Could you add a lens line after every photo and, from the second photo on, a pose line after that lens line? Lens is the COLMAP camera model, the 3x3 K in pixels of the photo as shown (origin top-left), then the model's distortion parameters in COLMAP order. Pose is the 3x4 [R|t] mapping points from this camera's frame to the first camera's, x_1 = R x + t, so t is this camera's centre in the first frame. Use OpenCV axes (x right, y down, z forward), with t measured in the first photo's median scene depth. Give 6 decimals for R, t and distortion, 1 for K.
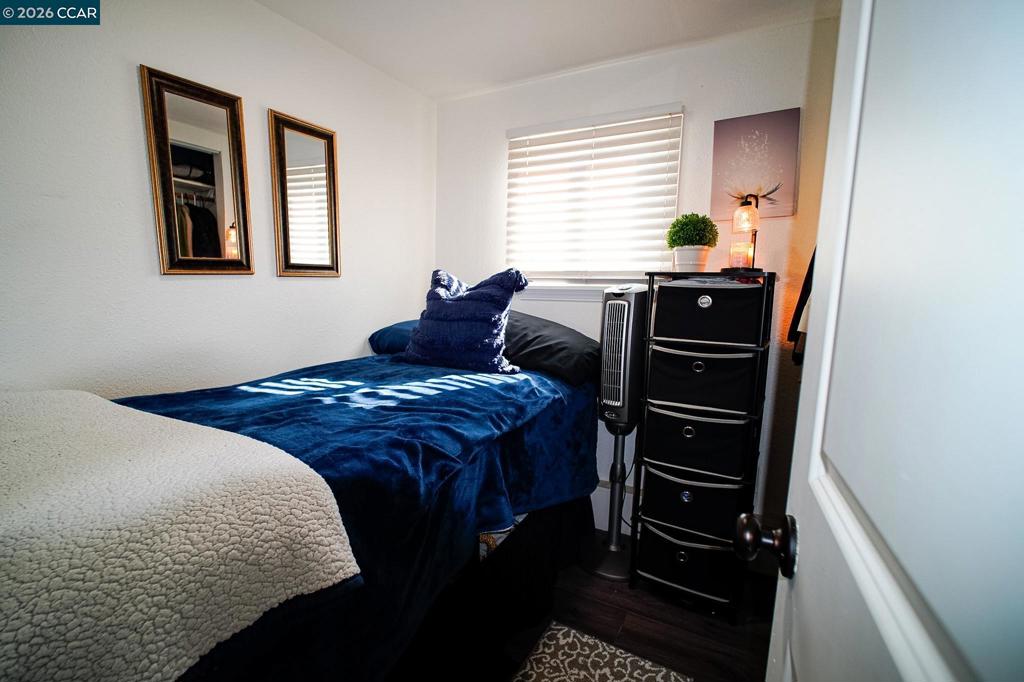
lens RADIAL K [[465.9, 0, 504.2], [0, 465.9, 350.5], [0, 0, 1]] dist [0.003131, -0.007696]
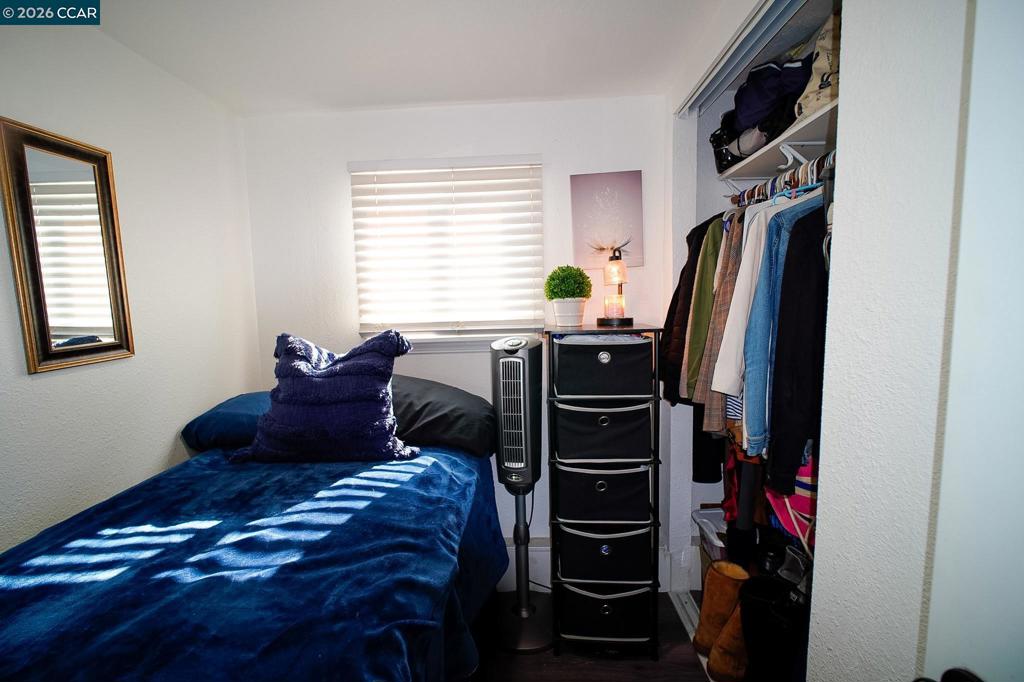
lens RADIAL K [[462.1, 0, 510.1], [0, 462.1, 352.7], [0, 0, 1]] dist [0.021255, -0.019711]
pose [[0.896165, -0.095440, 0.433336, -0.163614], [0.106493, 0.994313, -0.001241, -0.115079], [-0.430753, 0.047259, 0.901231, 0.147390]]
